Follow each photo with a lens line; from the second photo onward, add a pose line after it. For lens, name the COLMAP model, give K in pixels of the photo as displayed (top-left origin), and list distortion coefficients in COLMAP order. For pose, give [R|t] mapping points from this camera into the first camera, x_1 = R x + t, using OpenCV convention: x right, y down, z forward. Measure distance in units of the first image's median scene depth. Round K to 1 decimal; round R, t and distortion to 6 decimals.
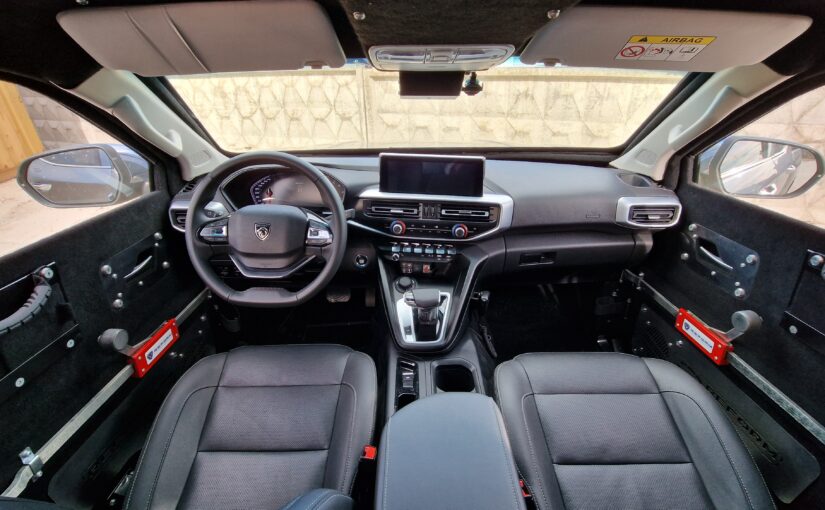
lens RADIAL K [[373.2, 0, 416.1], [0, 373.2, 247.0], [0, 0, 1]] dist [-0.000478, -0.000172]
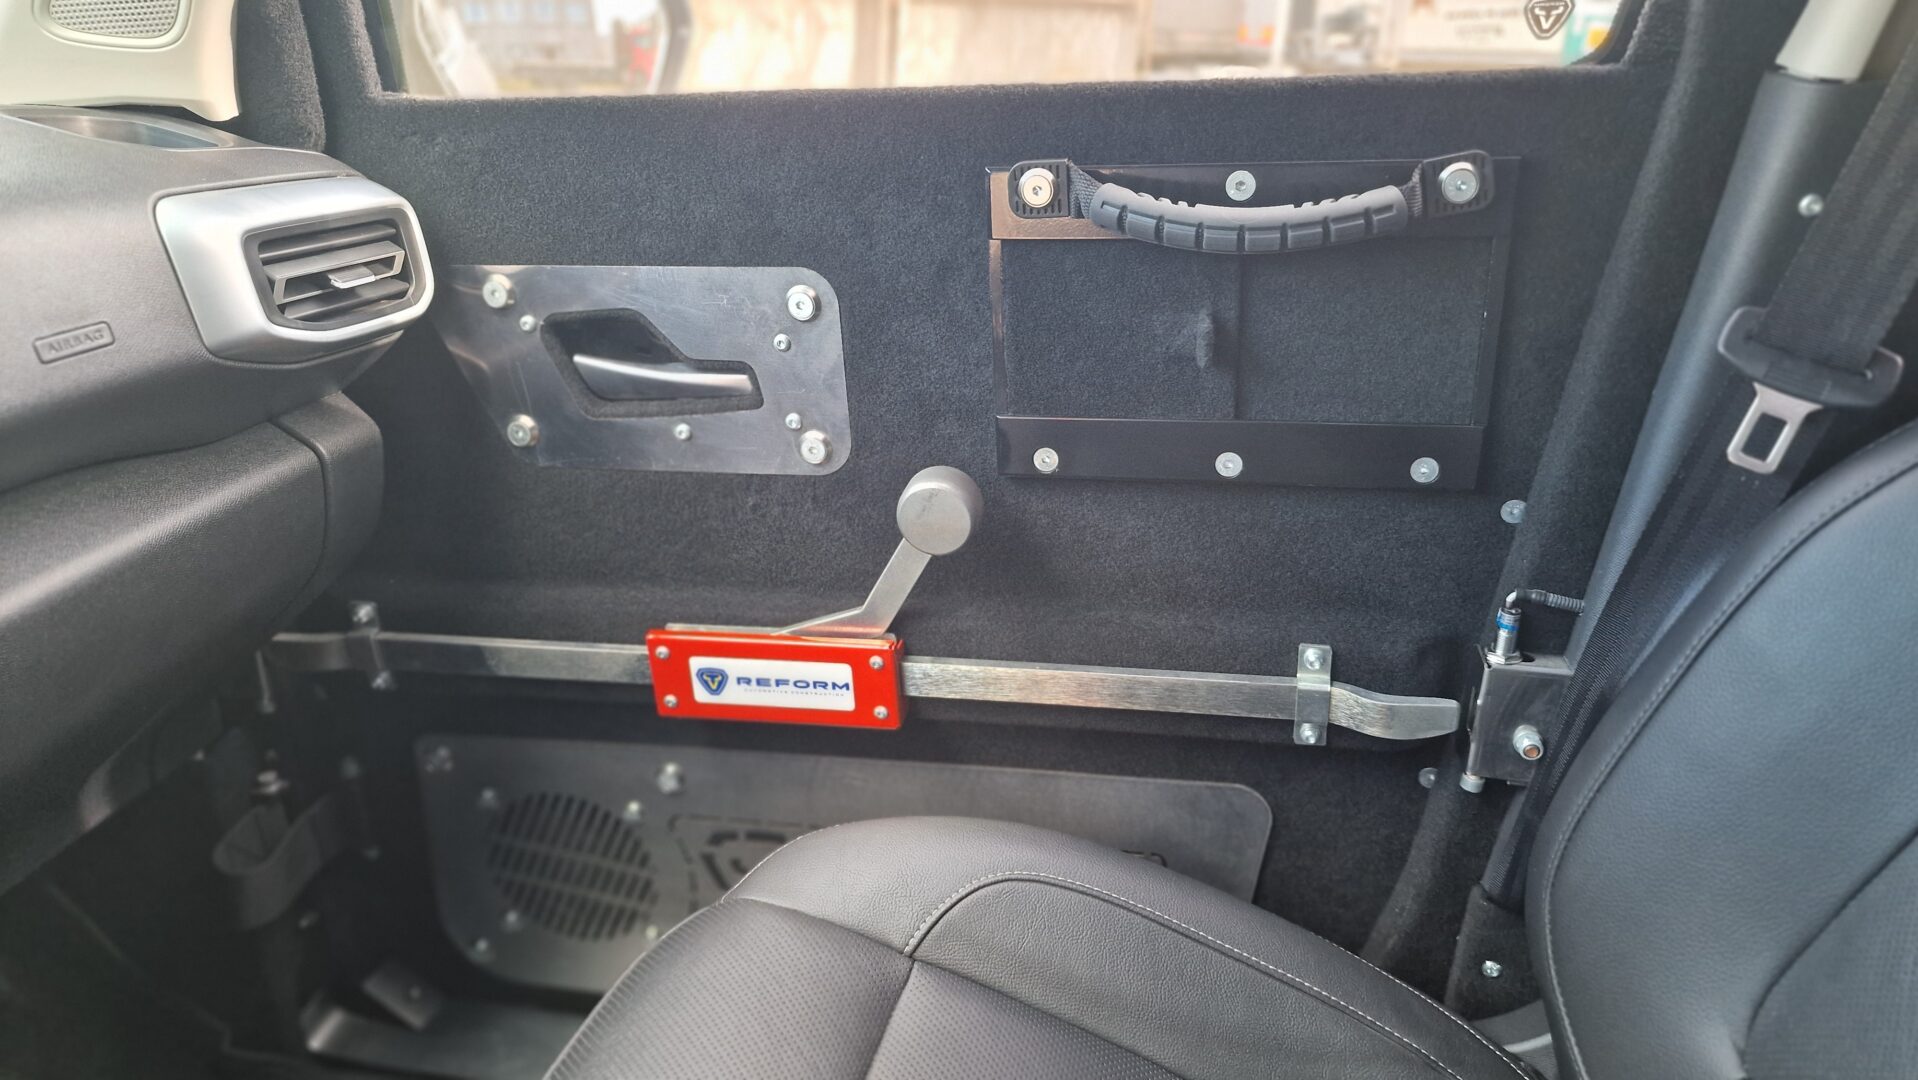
lens RADIAL K [[1297.4, 0, 984.0], [0, 1297.4, 537.7], [0, 0, 1]] dist [0.034723, -0.001865]
pose [[0.212657, -0.342727, 0.915049, 0.046806], [0.418145, 0.878310, 0.231790, 0.016327], [-0.883137, 0.333332, 0.330089, 0.542384]]
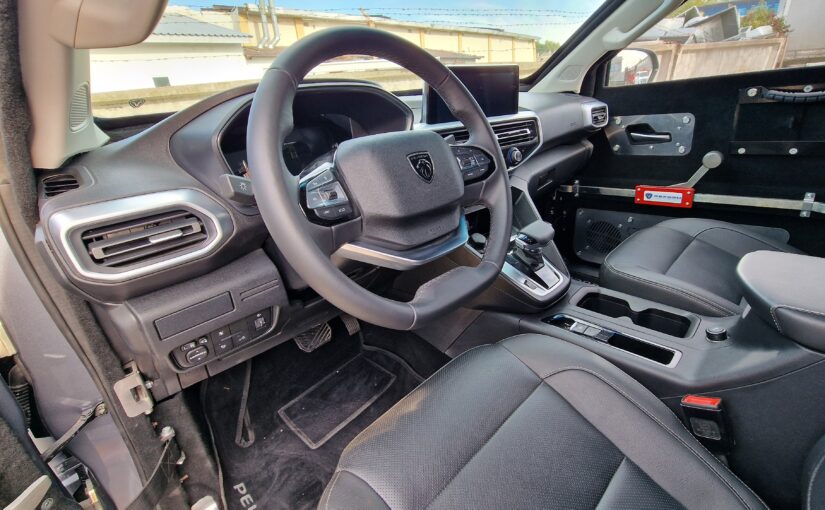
lens RADIAL K [[373.2, 0, 416.1], [0, 373.2, 247.0], [0, 0, 1]] dist [-0.000478, -0.000172]
pose [[0.727729, -0.321475, 0.605858, -0.618240], [0.372701, 0.926900, 0.044152, 0.028525], [-0.575764, 0.193673, 0.794347, 0.490648]]
